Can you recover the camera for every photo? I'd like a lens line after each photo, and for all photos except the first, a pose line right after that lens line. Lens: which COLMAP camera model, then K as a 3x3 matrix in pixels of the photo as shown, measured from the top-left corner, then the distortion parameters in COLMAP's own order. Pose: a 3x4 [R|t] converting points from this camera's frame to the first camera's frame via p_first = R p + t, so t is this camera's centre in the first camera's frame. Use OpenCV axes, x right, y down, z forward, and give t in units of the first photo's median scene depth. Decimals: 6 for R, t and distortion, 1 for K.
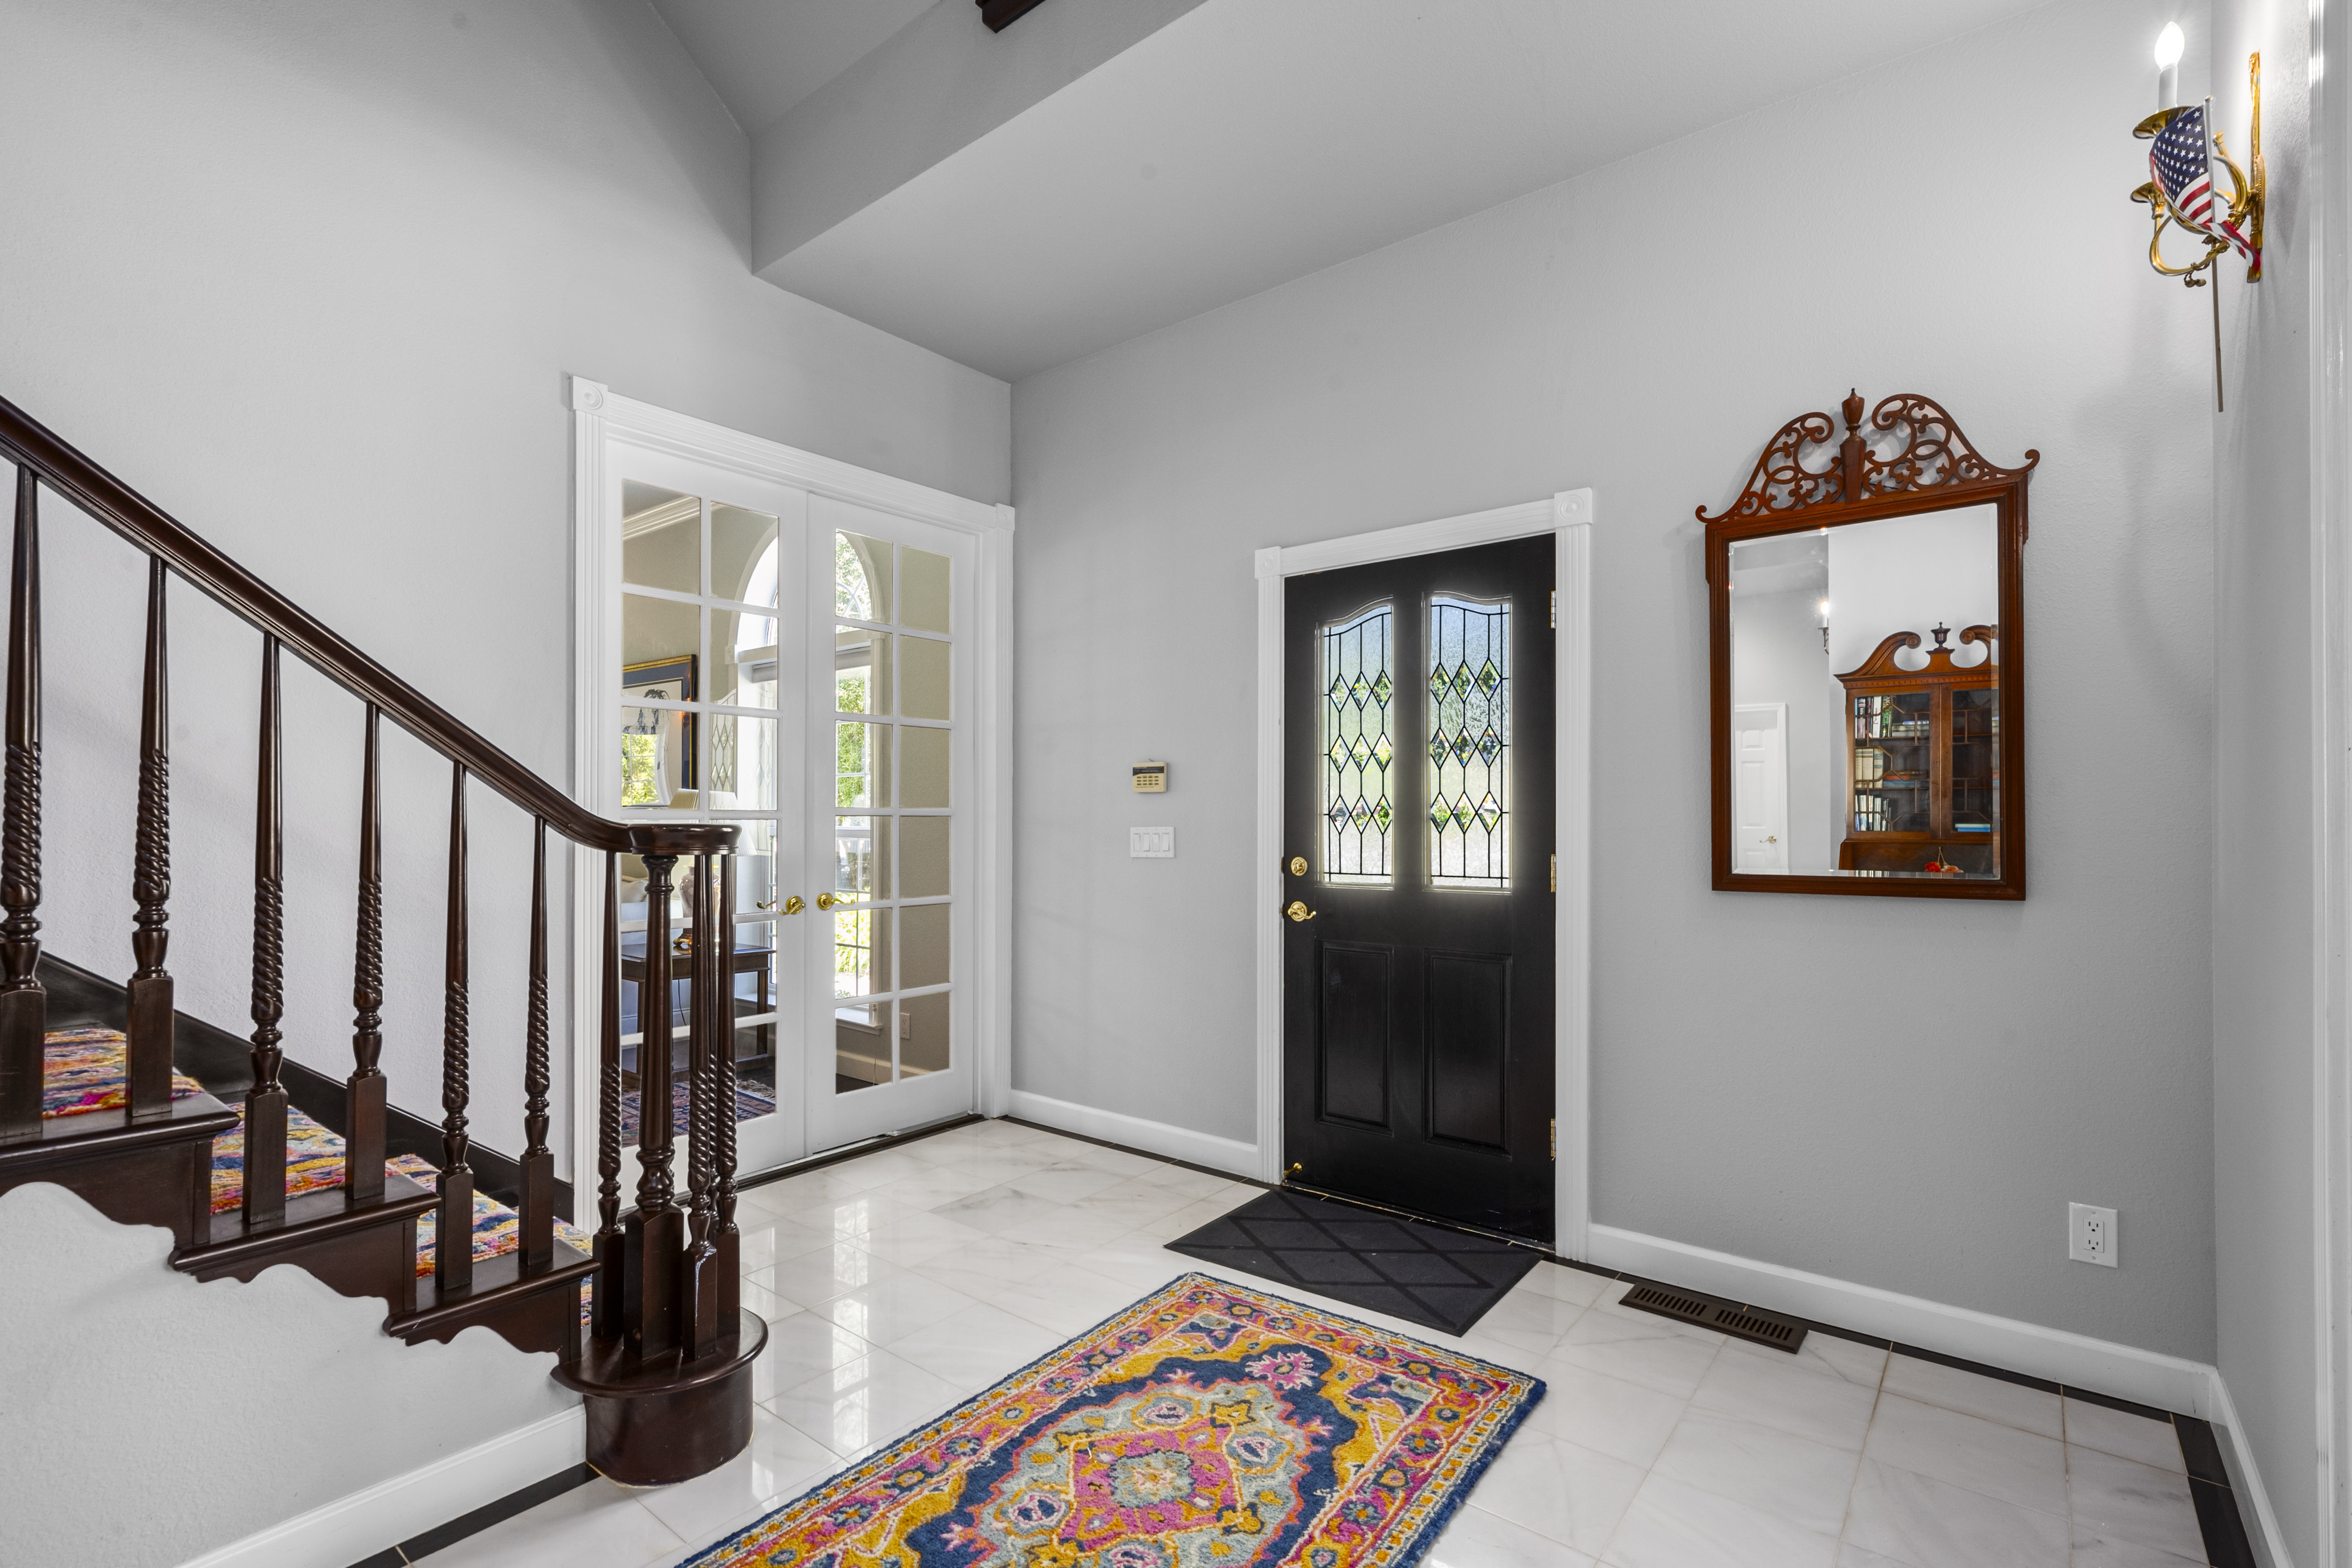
lens RADIAL K [[1050.8, 0, 1167.0], [0, 1050.8, 802.5], [0, 0, 1]] dist [-0.001242, -0.000058]
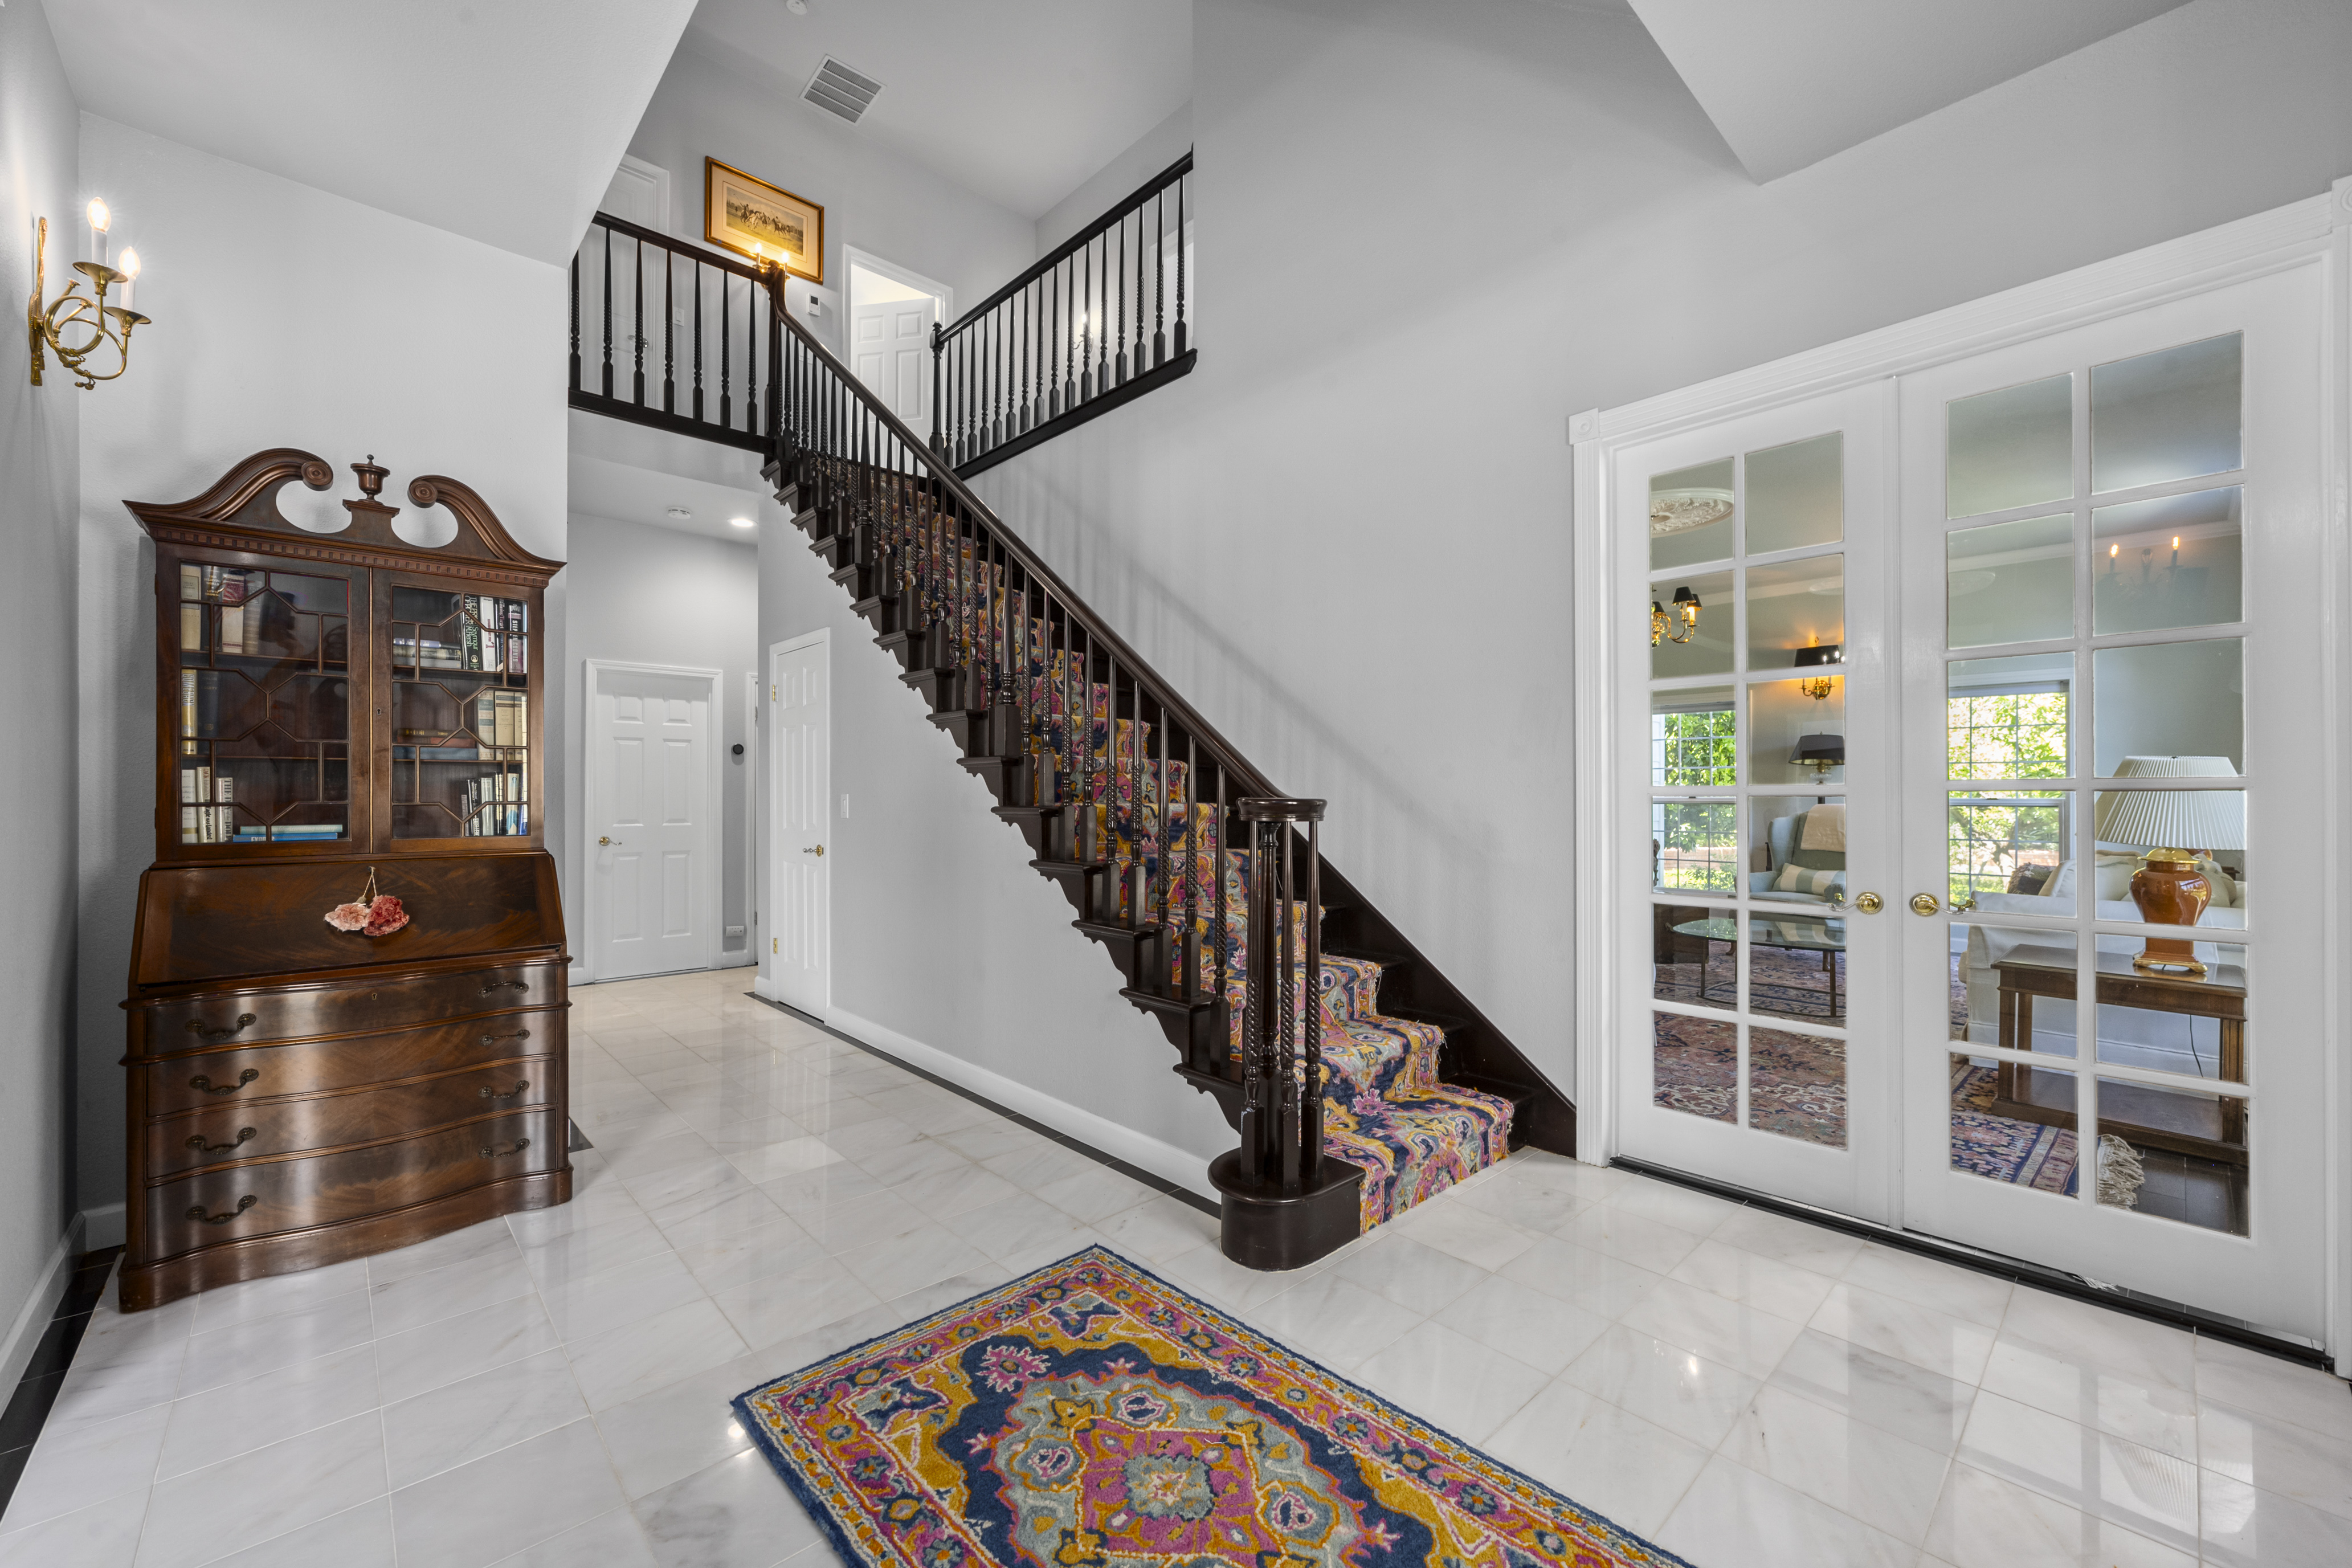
lens RADIAL K [[930.6, 0, 1184.0], [0, 930.6, 784.2], [0, 0, 1]] dist [0.001531, 0.000236]
pose [[-0.131396, -0.009183, -0.991287, 0.738398], [0.014567, 0.999831, -0.011193, 0.013457], [0.991223, -0.015911, -0.131240, 1.010931]]
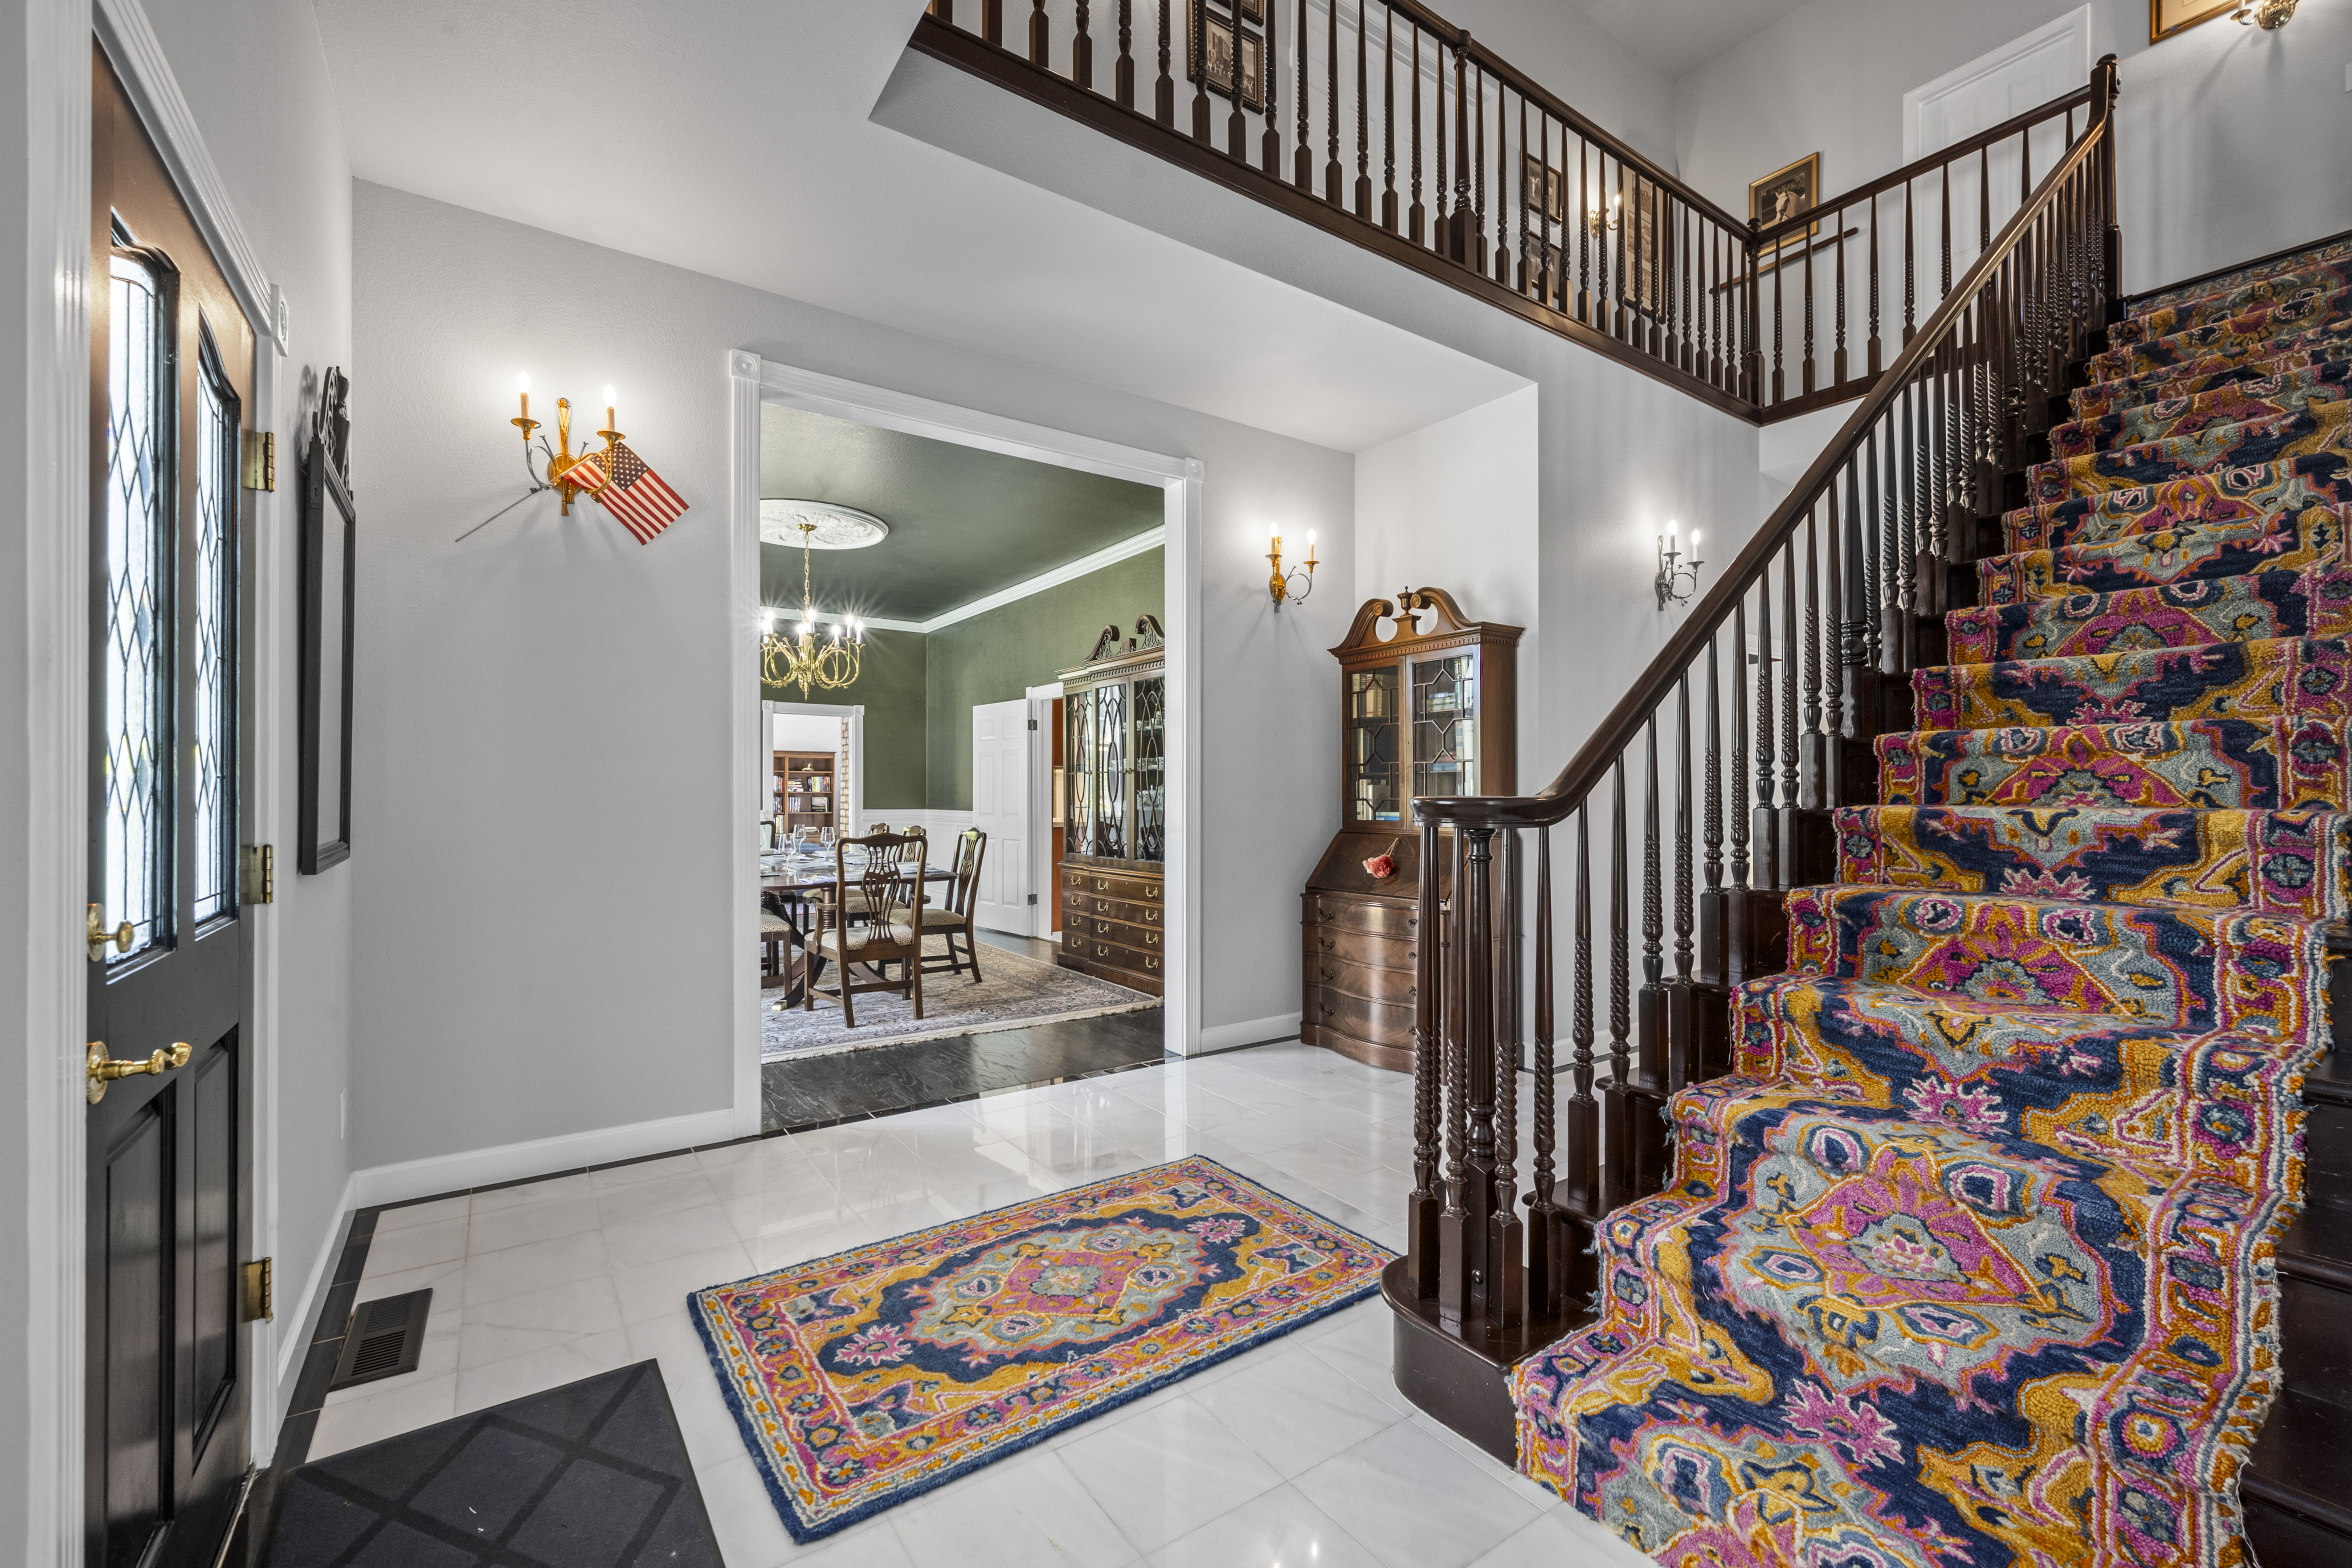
lens RADIAL K [[992.1, 0, 1194.0], [0, 992.1, 790.8], [0, 0, 1]] dist [-0.003587, -0.000353]
pose [[-0.965084, -0.002425, 0.261931, -0.445811], [-0.008106, 0.999755, -0.020611, 0.038255], [-0.261816, -0.022015, -0.964867, 1.951356]]
